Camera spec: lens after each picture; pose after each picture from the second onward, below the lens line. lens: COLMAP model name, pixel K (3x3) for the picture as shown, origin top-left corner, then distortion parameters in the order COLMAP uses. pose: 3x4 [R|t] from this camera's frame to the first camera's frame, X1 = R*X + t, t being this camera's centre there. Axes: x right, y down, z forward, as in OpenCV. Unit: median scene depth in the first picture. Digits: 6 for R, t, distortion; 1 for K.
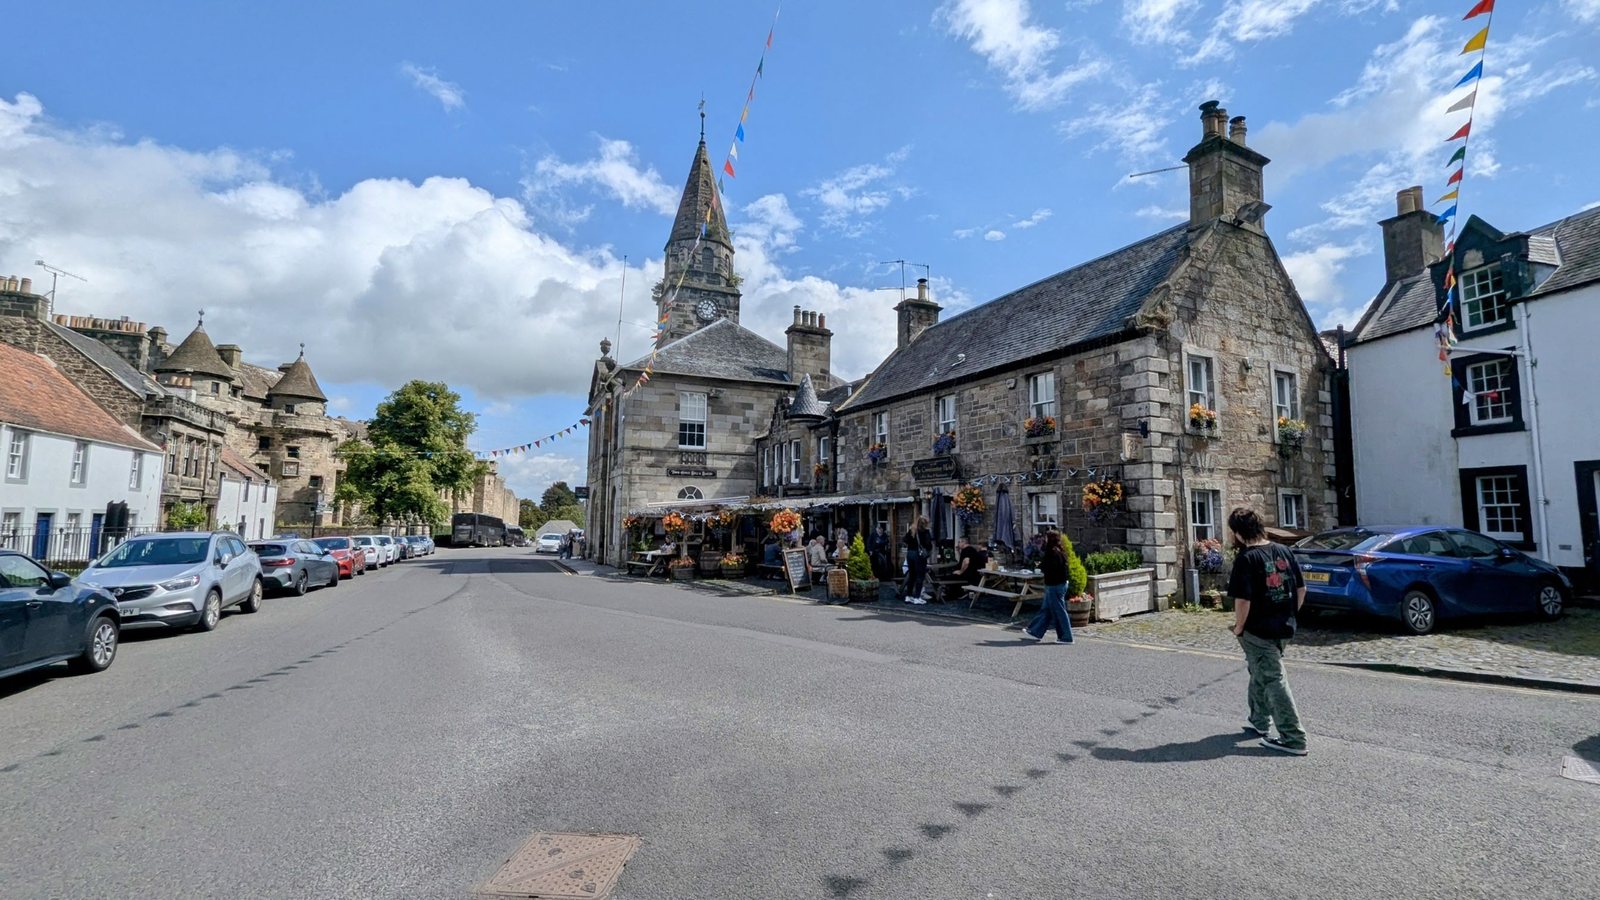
lens RADIAL K [[662.9, 0, 800.0], [0, 662.9, 450.0], [0, 0, 1]] dist [-0.000980, -0.000125]
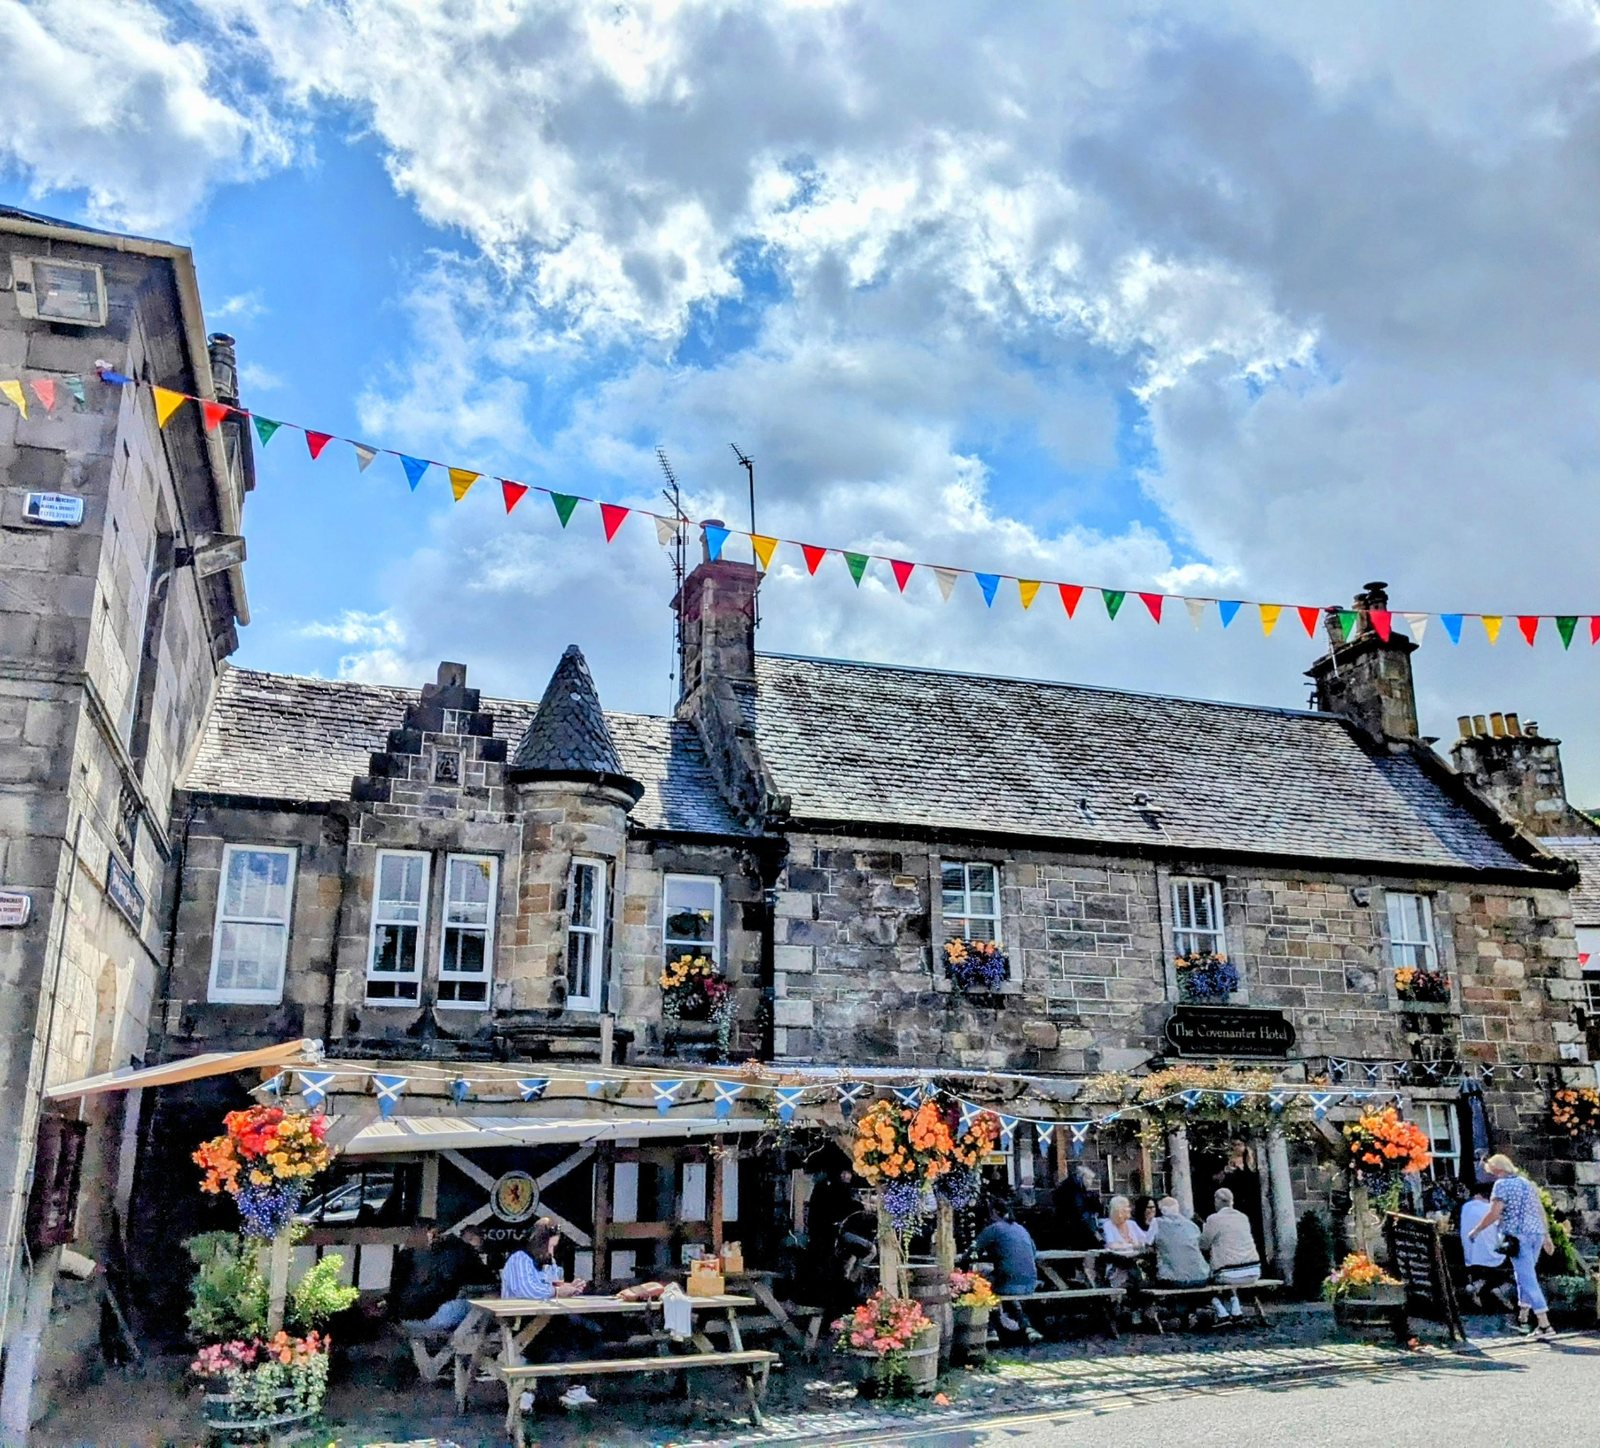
lens RADIAL K [[1464.9, 0, 803.3], [0, 1464.9, 745.9], [0, 0, 1]] dist [0.106179, -0.206066]
pose [[0.137446, 0.266199, 0.954069, -0.881600], [-0.099035, 0.962077, -0.254166, 0.129016], [-0.985546, -0.059552, 0.158597, 1.154927]]
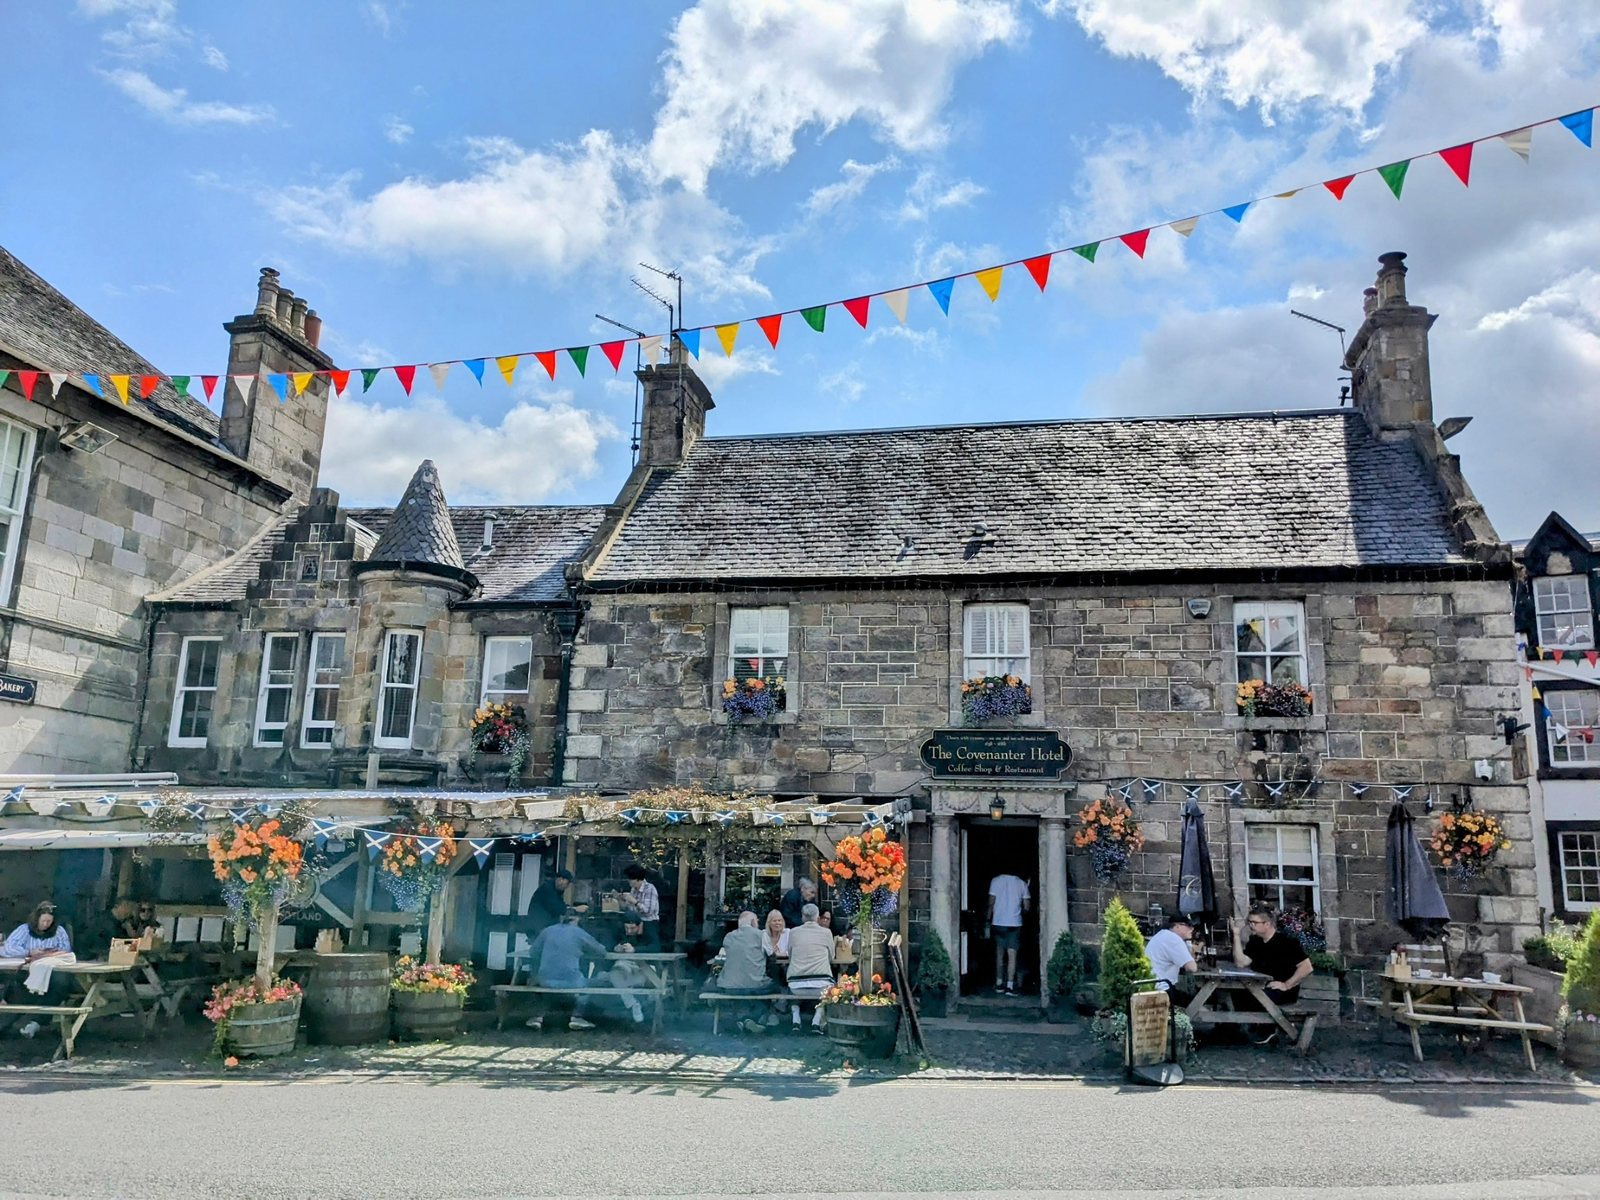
lens RADIAL K [[1286.5, 0, 800.0], [0, 1286.5, 600.0], [0, 0, 1]] dist [0.123671, -0.273758]
pose [[0.621003, 0.182264, 0.762322, -0.597560], [-0.107894, 0.983207, -0.147182, 0.071233], [-0.776347, 0.009150, 0.630240, 0.542870]]
